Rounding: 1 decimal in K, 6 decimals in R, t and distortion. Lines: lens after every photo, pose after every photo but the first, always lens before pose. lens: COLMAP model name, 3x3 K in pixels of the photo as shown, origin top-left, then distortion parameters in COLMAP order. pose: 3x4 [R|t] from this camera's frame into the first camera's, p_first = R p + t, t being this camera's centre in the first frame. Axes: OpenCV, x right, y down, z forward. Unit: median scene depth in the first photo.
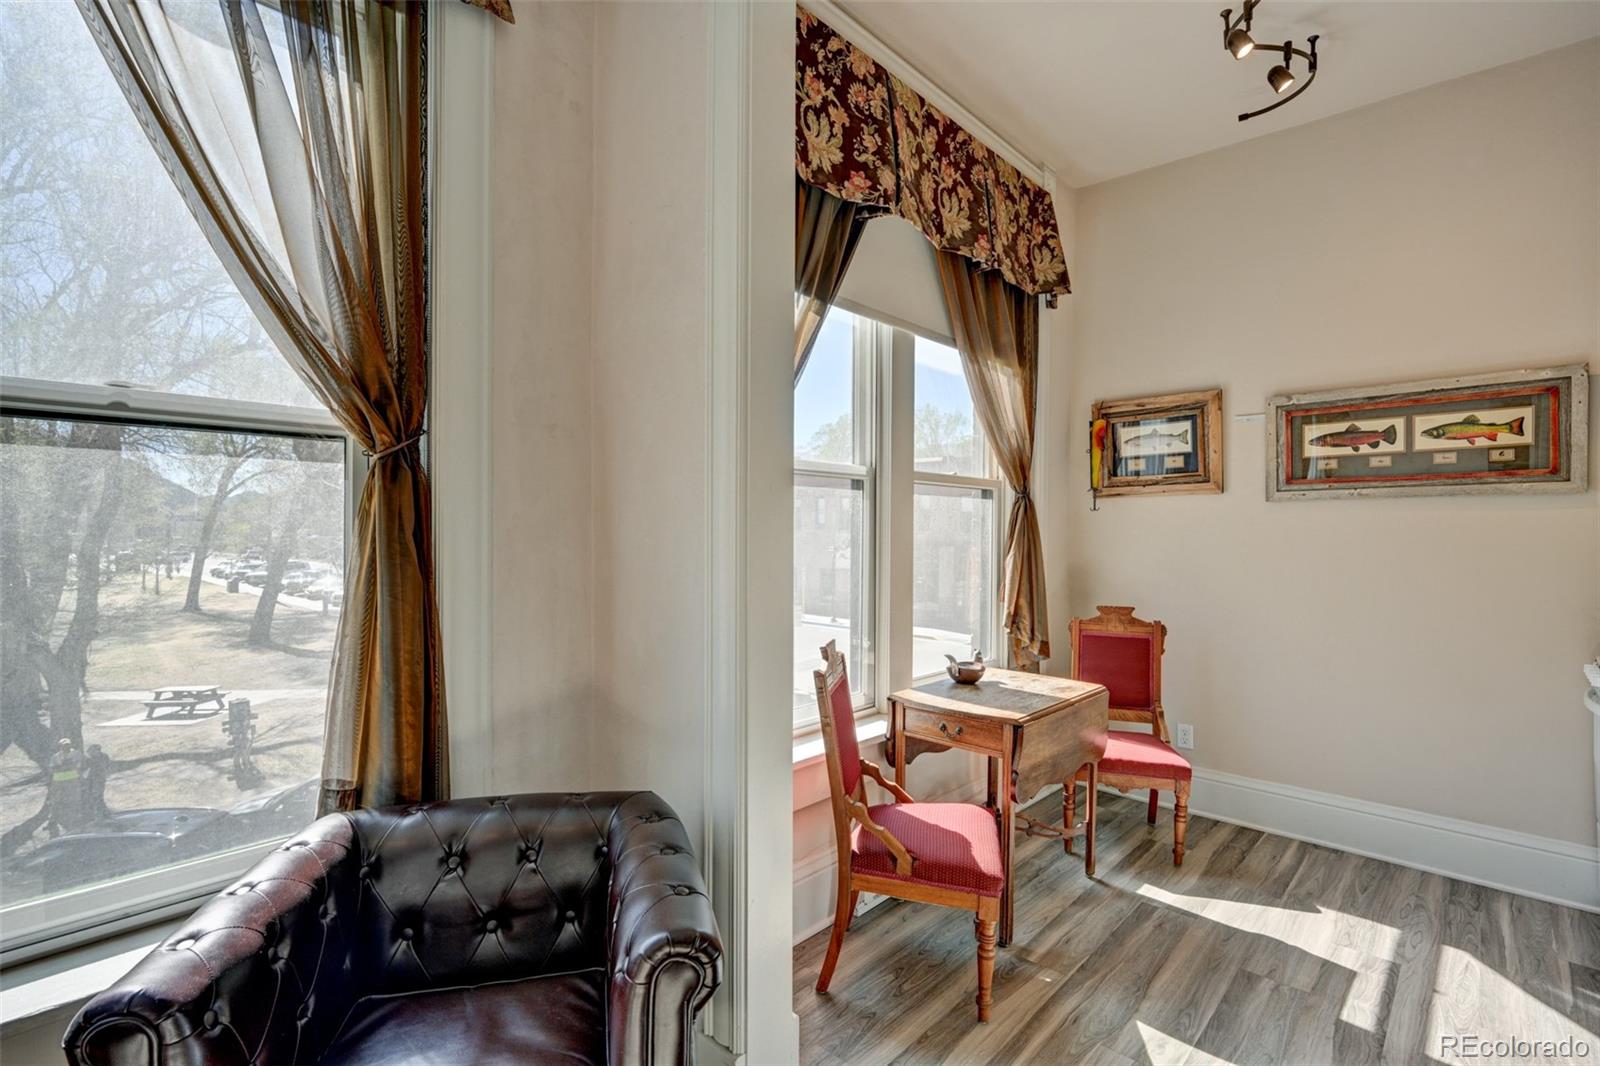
lens RADIAL K [[744.9, 0, 804.8], [0, 744.9, 534.7], [0, 0, 1]] dist [-0.004464, -0.000238]
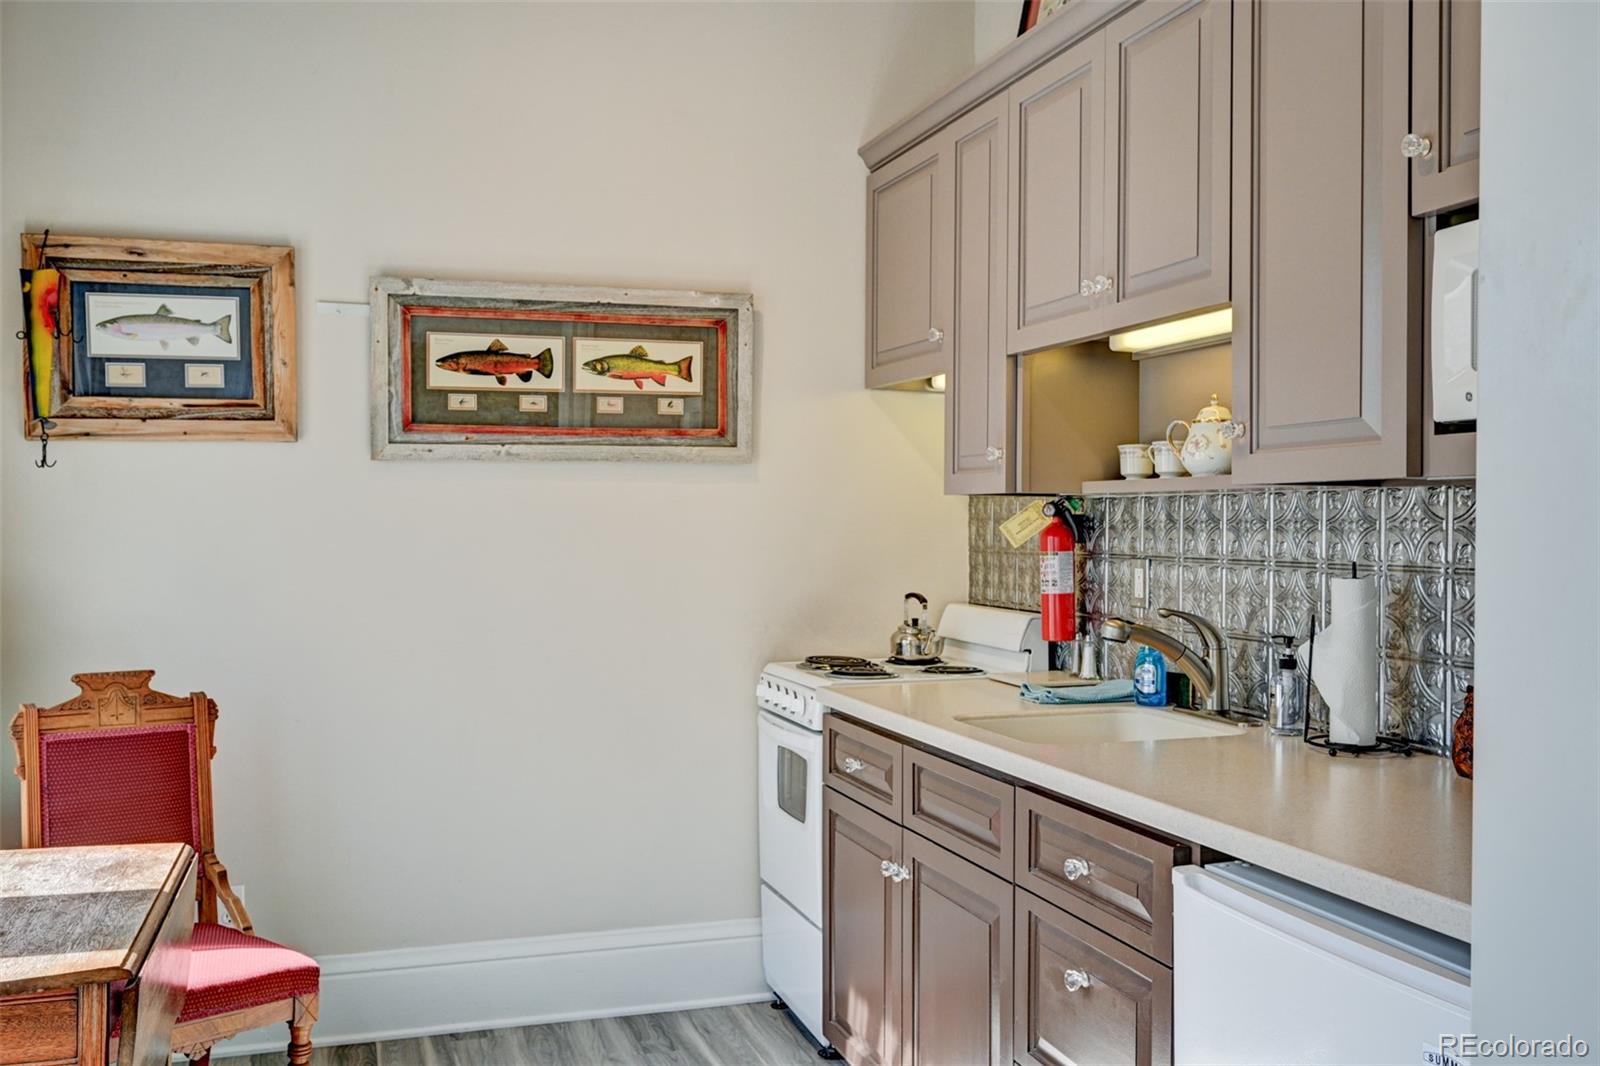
lens RADIAL K [[1369.7, 0, 800.0], [0, 1369.7, 533.0], [0, 0, 1]] dist [-0.010286, -0.002059]
pose [[0.479905, -0.012031, 0.877238, -0.142738], [0.003385, 0.999924, 0.011862, -0.000233], [-0.877314, -0.002723, 0.479910, 0.222587]]
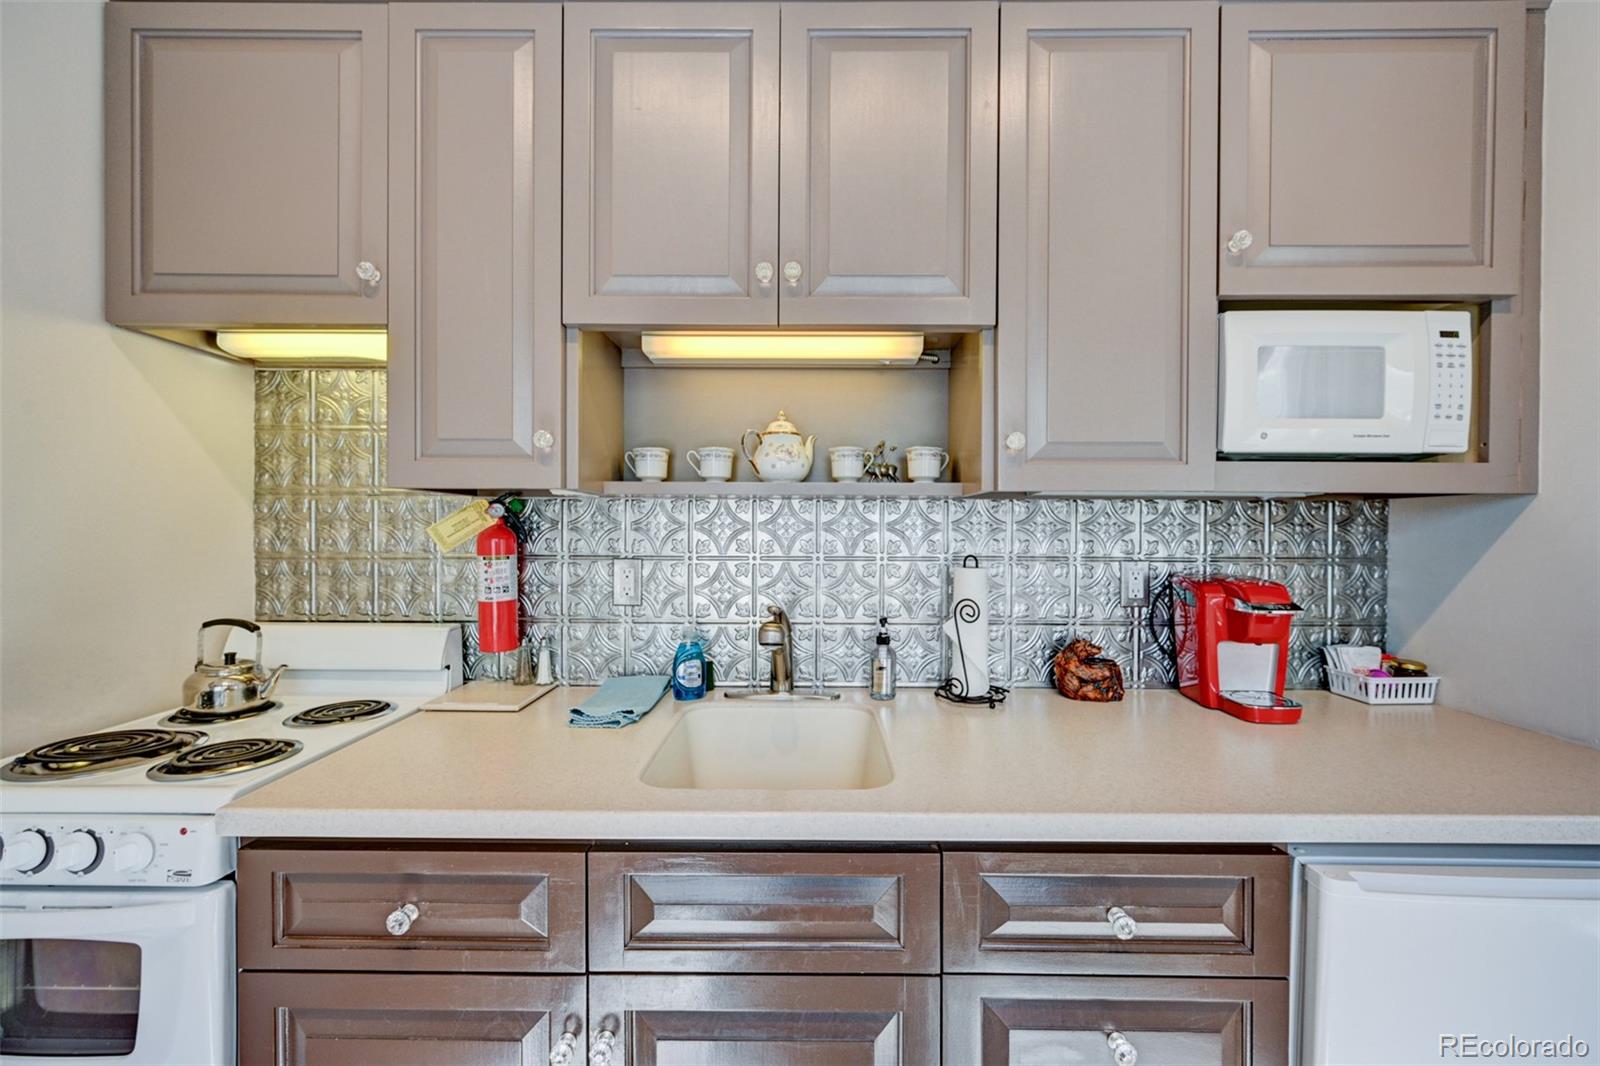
lens RADIAL K [[618.4, 0, 799.2], [0, 618.4, 535.1], [0, 0, 1]] dist [-0.002747, -0.000105]
pose [[-0.673557, -0.014587, 0.738991, 0.404036], [-0.004923, 0.999872, 0.015249, 0.005117], [-0.739119, 0.006633, -0.673543, 0.695524]]
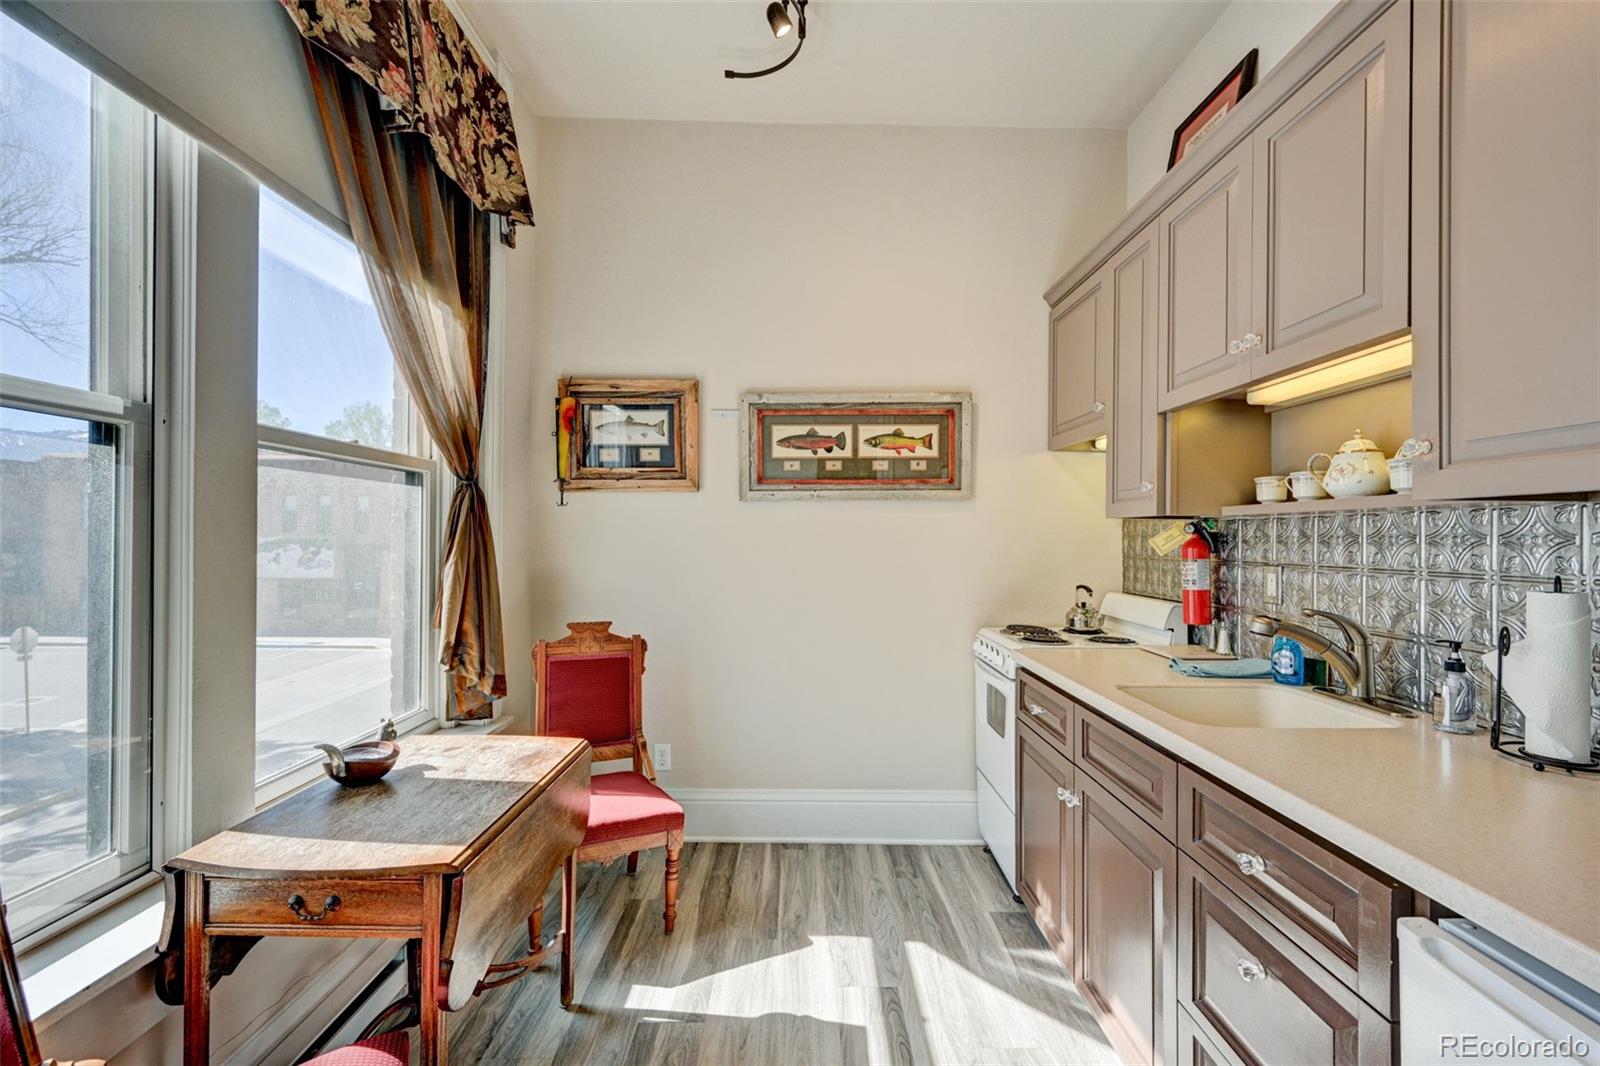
lens RADIAL K [[652.9, 0, 805.6], [0, 652.9, 535.9], [0, 0, 1]] dist [-0.000434, 0.001059]
pose [[0.729520, -0.000955, 0.683959, 0.105225], [0.002718, 0.999995, -0.001502, 0.002628], [-0.683954, 0.002955, 0.729519, 0.333869]]
